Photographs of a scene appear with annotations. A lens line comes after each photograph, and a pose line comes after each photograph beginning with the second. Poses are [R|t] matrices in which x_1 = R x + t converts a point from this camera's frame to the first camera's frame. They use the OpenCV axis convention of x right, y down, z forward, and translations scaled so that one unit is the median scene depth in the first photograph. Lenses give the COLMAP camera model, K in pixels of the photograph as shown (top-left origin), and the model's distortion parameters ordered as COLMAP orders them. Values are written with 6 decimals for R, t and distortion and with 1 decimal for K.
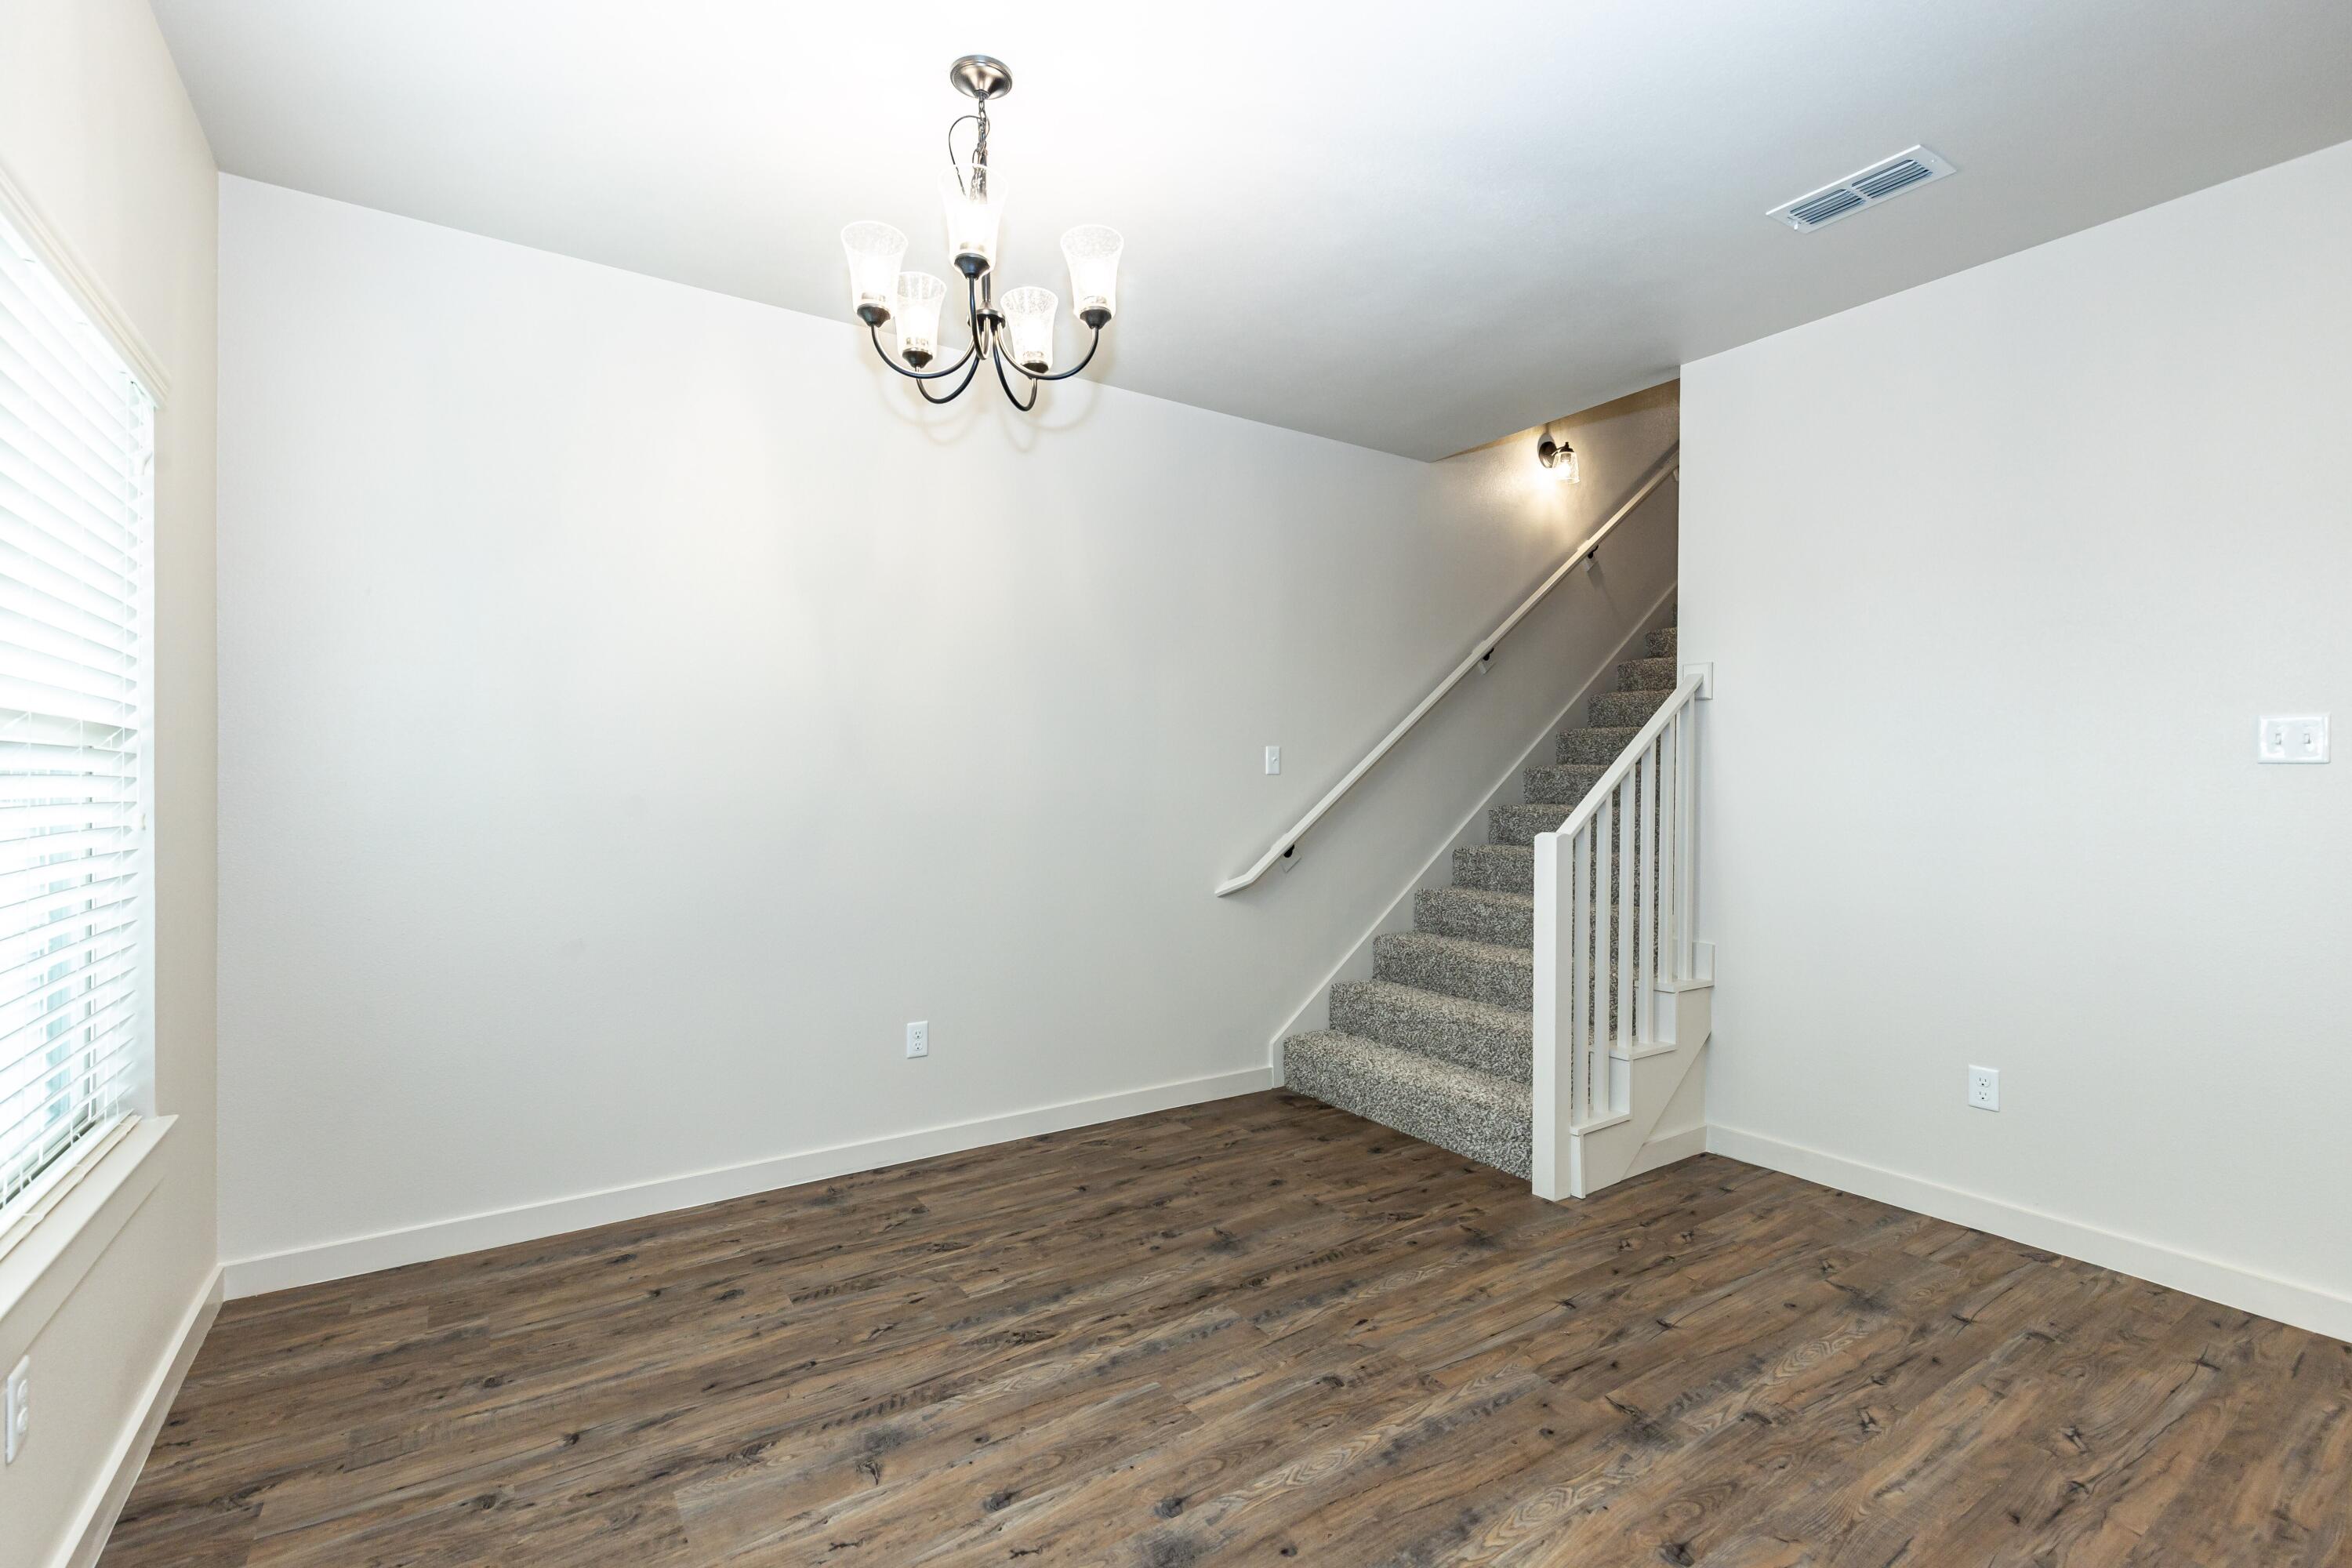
lens RADIAL K [[1051.9, 0, 1157.3], [0, 1051.9, 784.8], [0, 0, 1]] dist [0.006534, -0.001184]
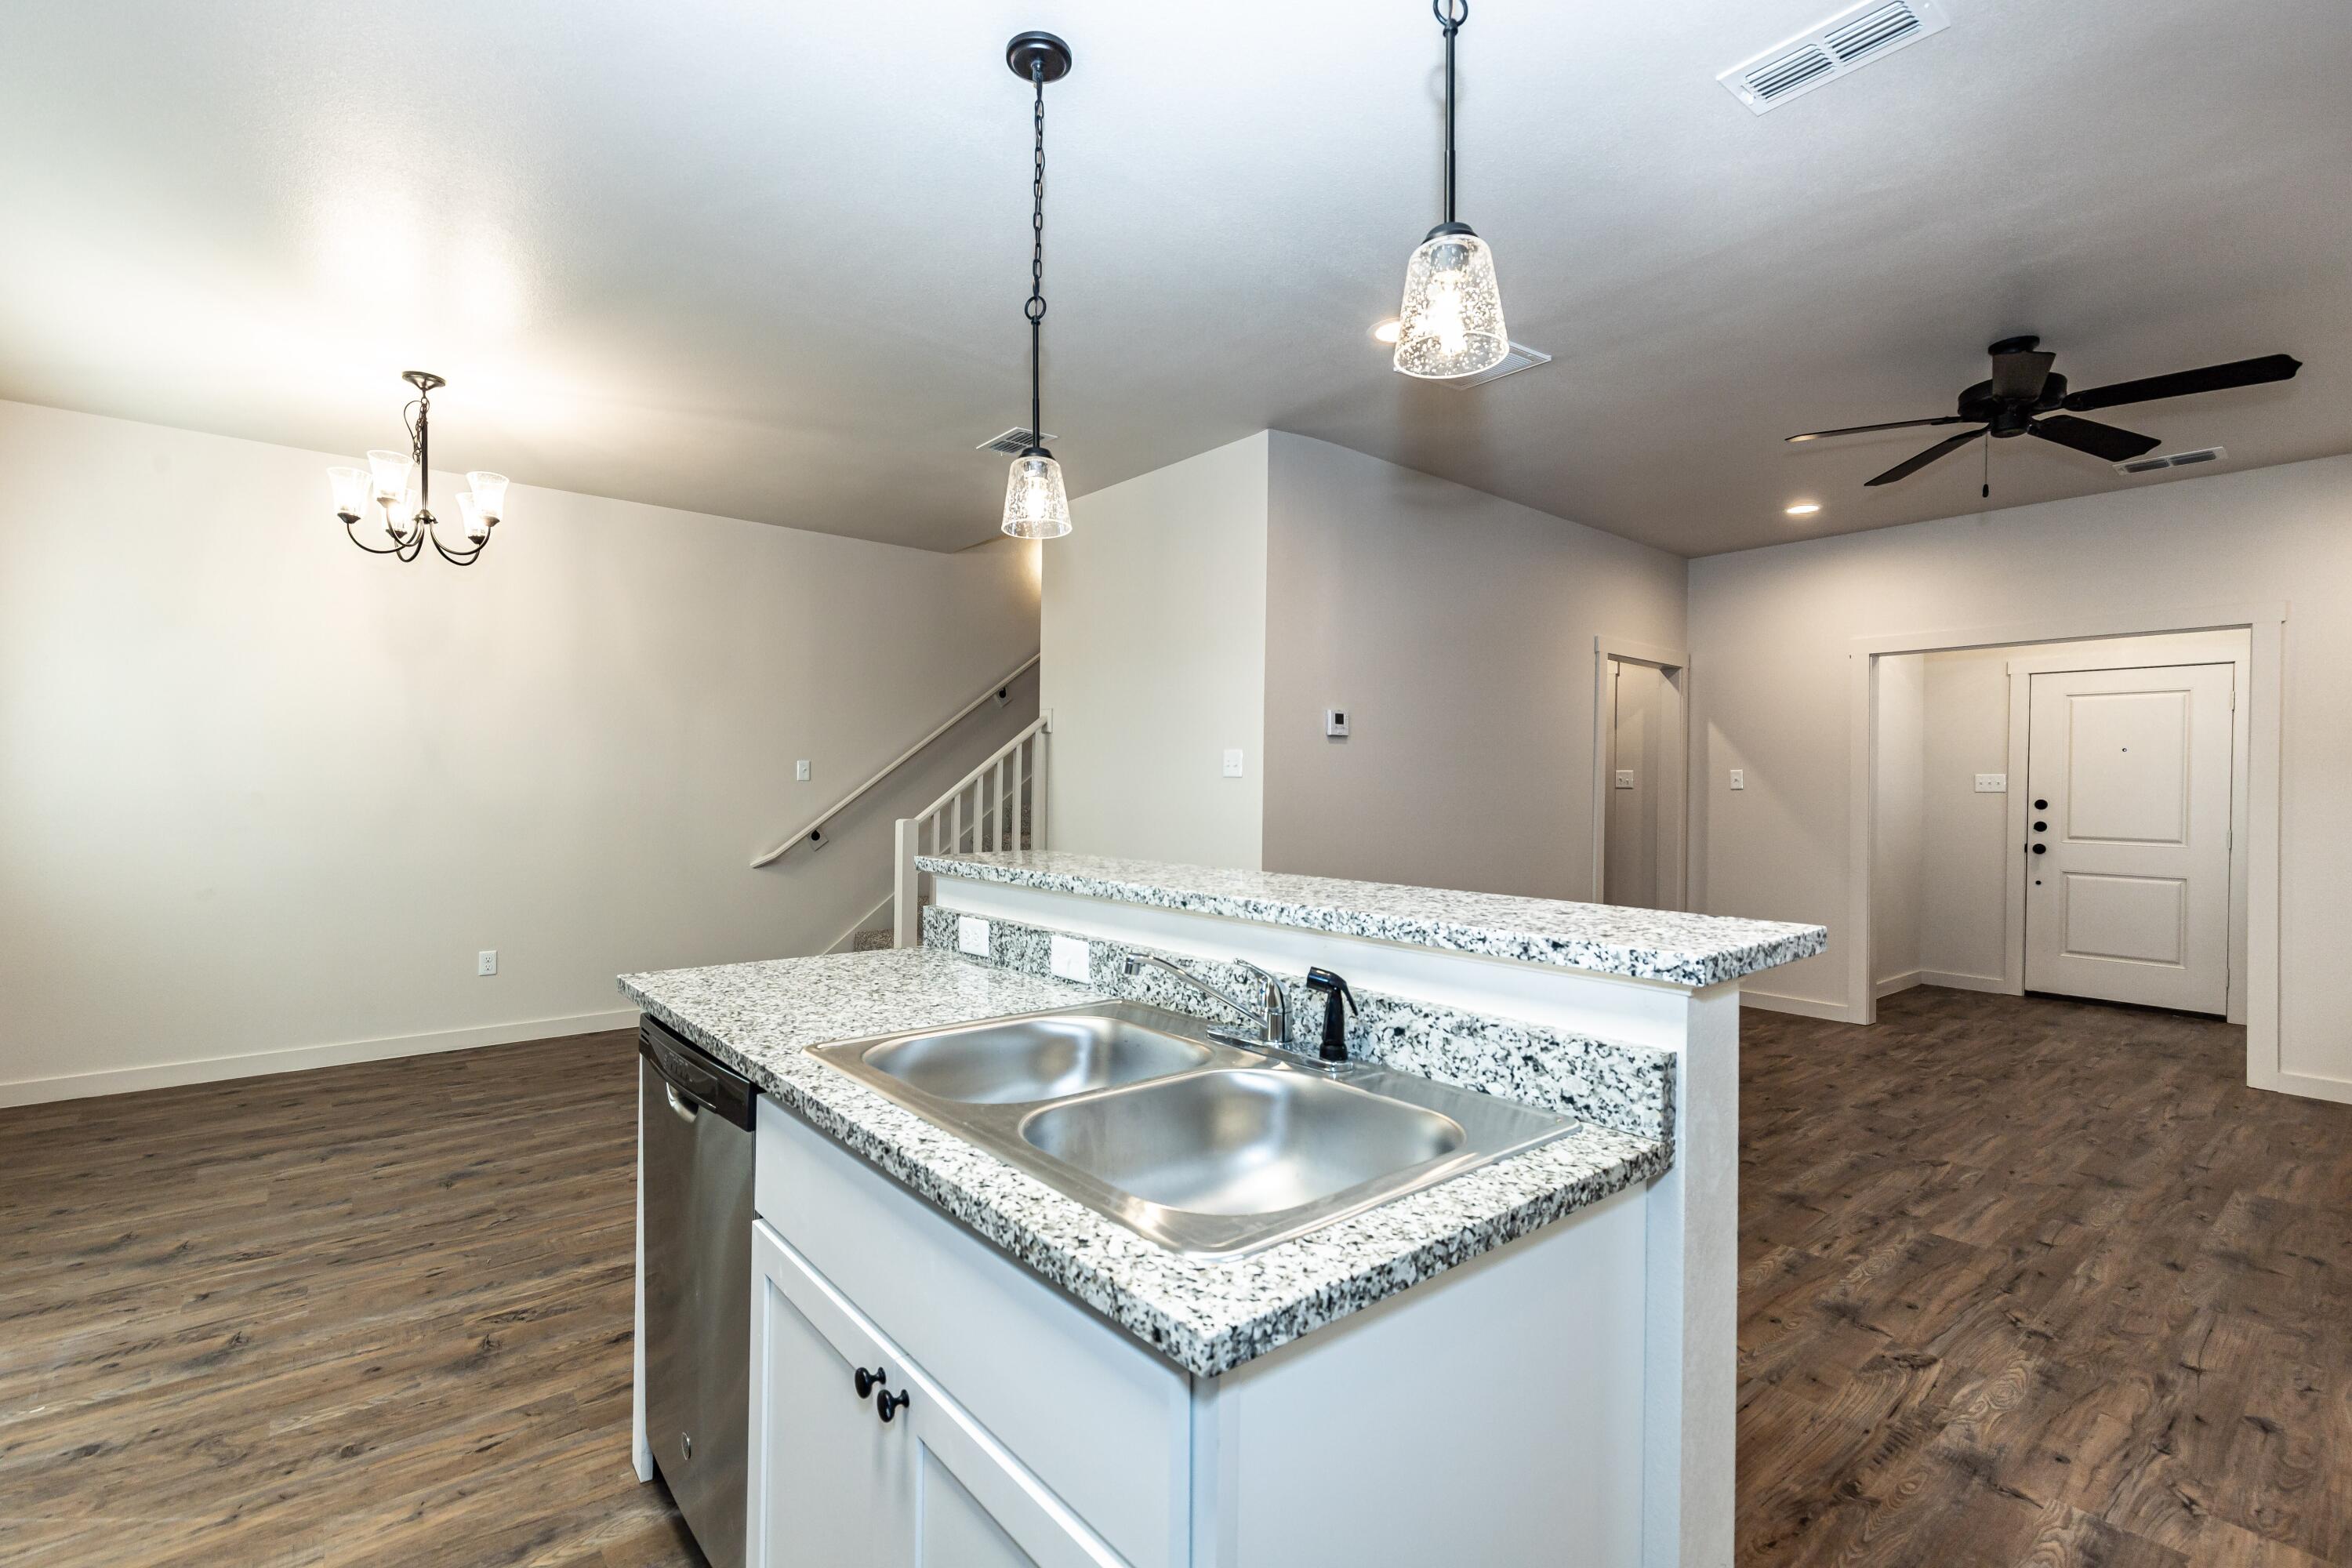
lens RADIAL K [[1051.9, 0, 1163.8], [0, 1051.9, 787.8], [0, 0, 1]] dist [0.006534, -0.001184]
pose [[0.994068, 0.005610, 0.108615, 0.729795], [-0.005323, 0.999982, -0.002938, 0.002402], [-0.108630, 0.002342, 0.994080, -0.733173]]
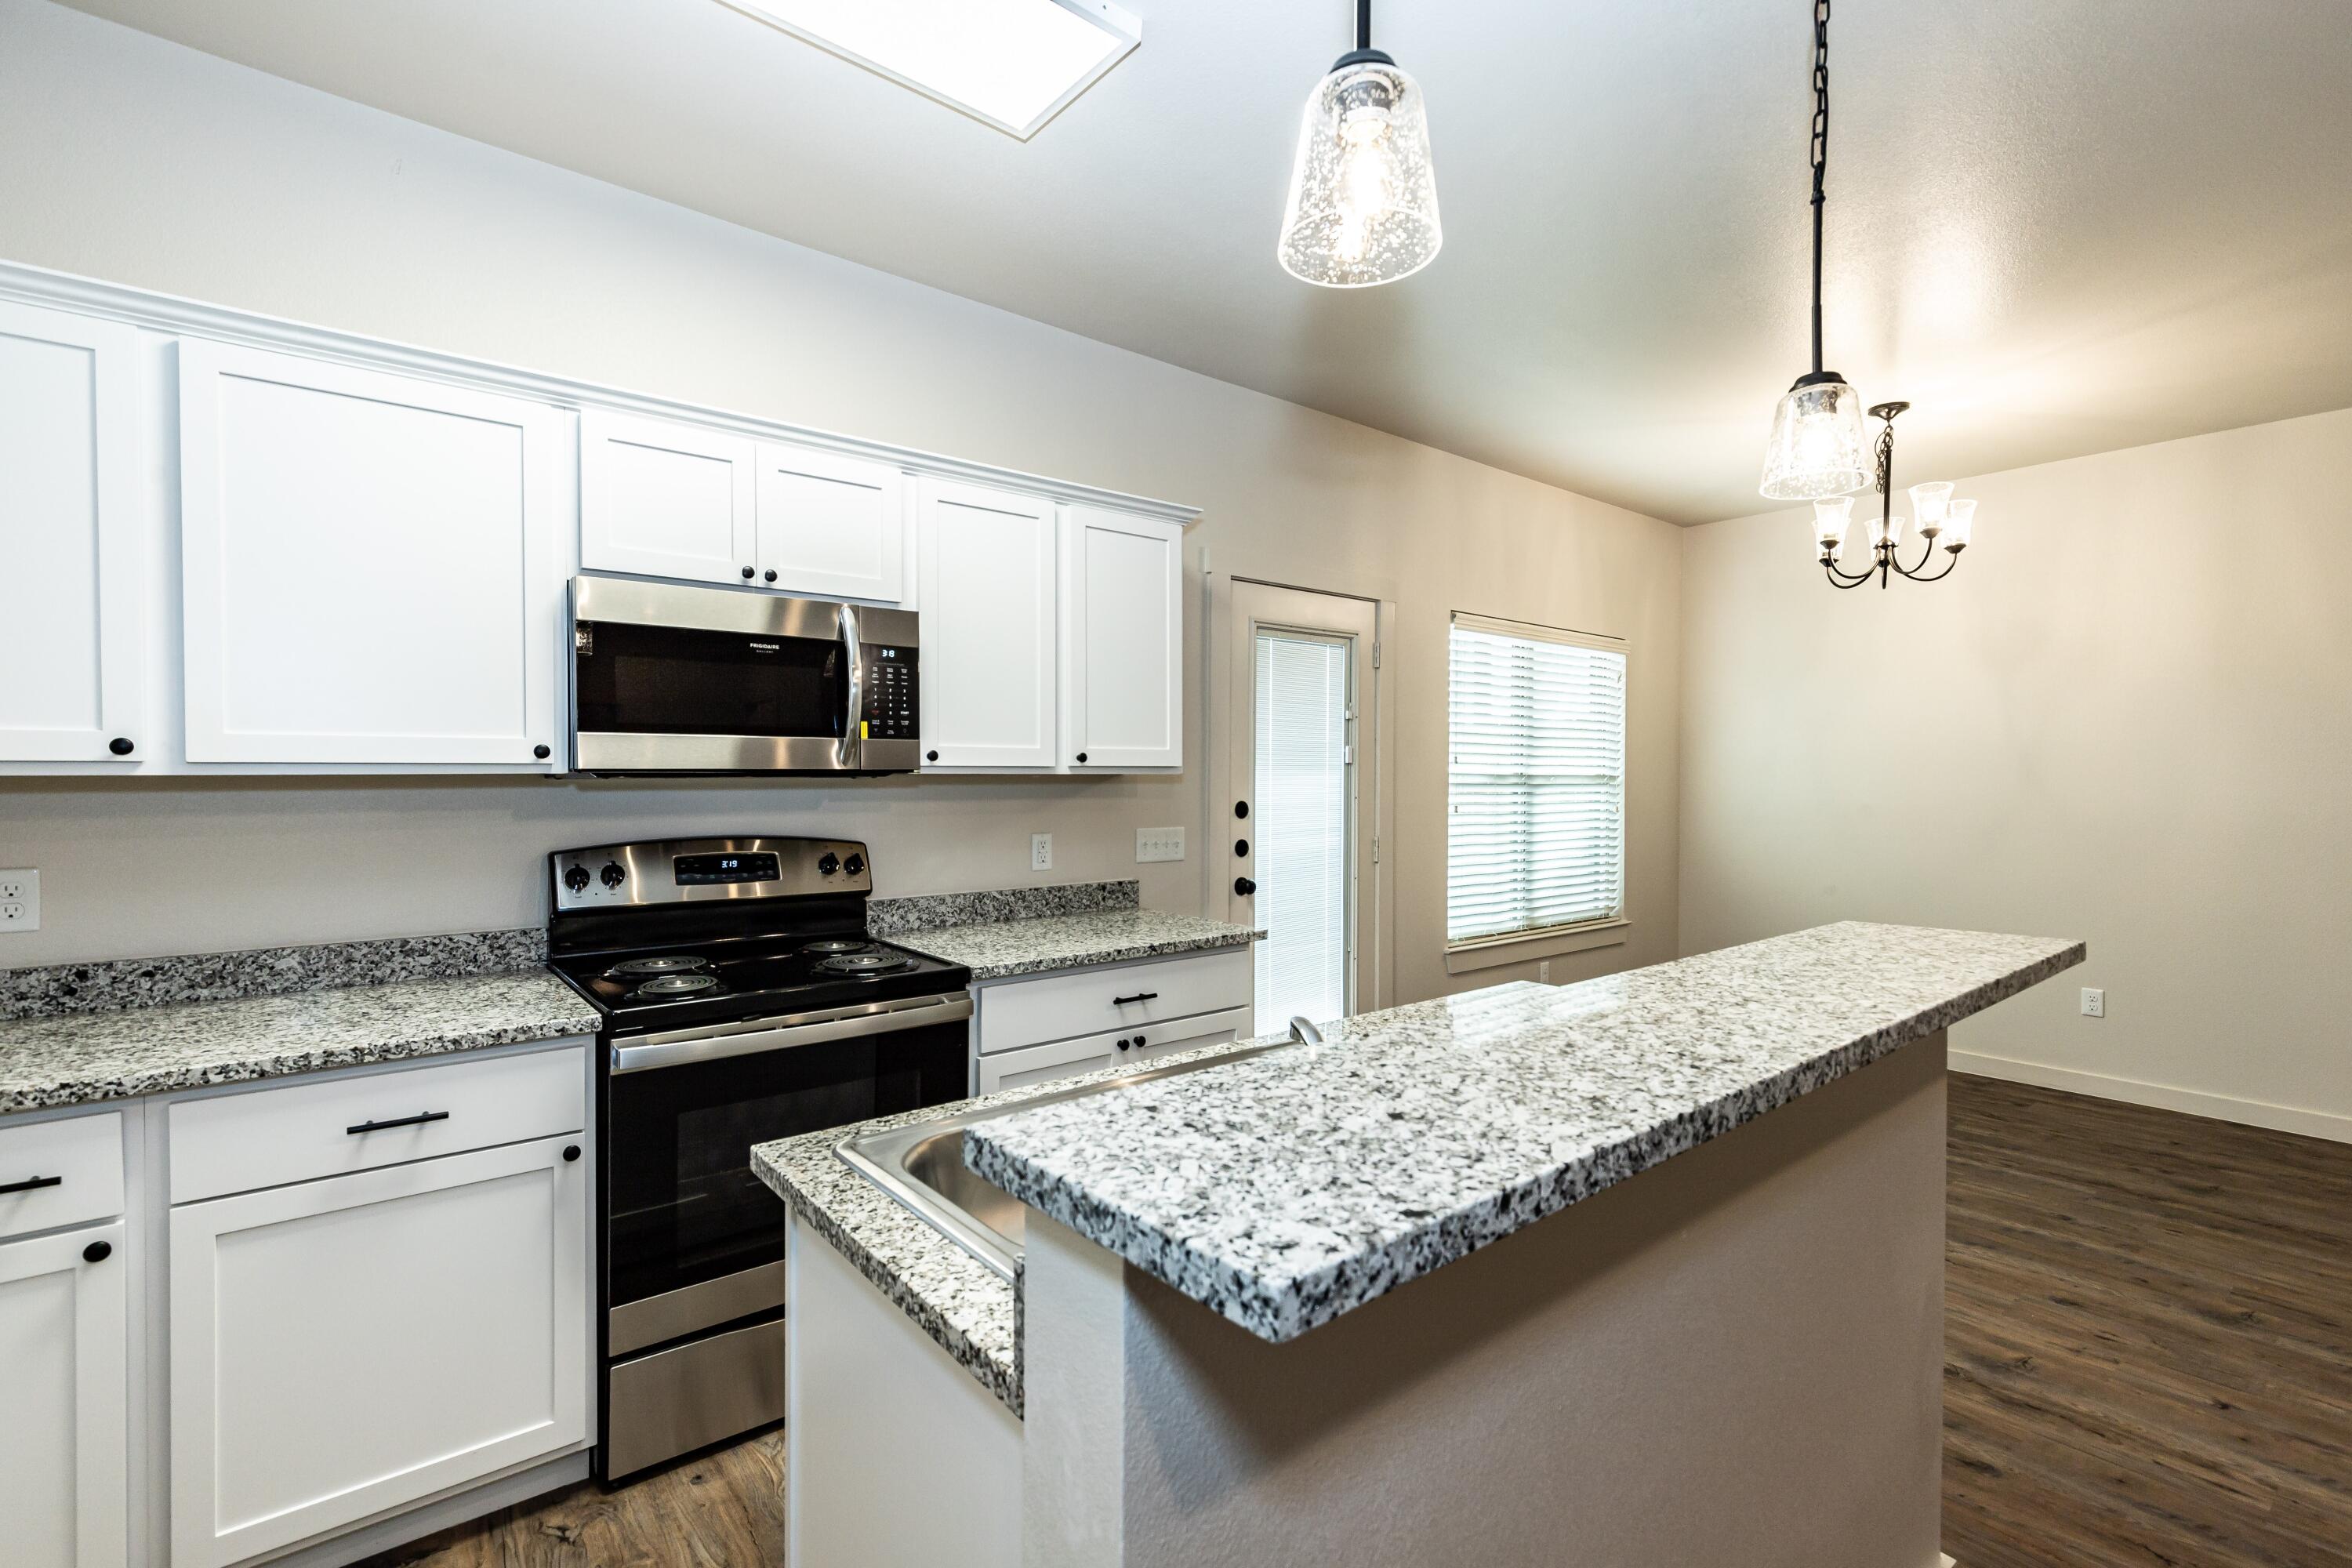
lens RADIAL K [[1051.9, 0, 1168.2], [0, 1051.9, 788.8], [0, 0, 1]] dist [0.006534, -0.001184]
pose [[0.101065, 0.013728, -0.994785, 1.271524], [-0.005725, 0.999896, 0.013217, -0.037574], [0.994863, 0.004360, 0.101133, -0.335600]]
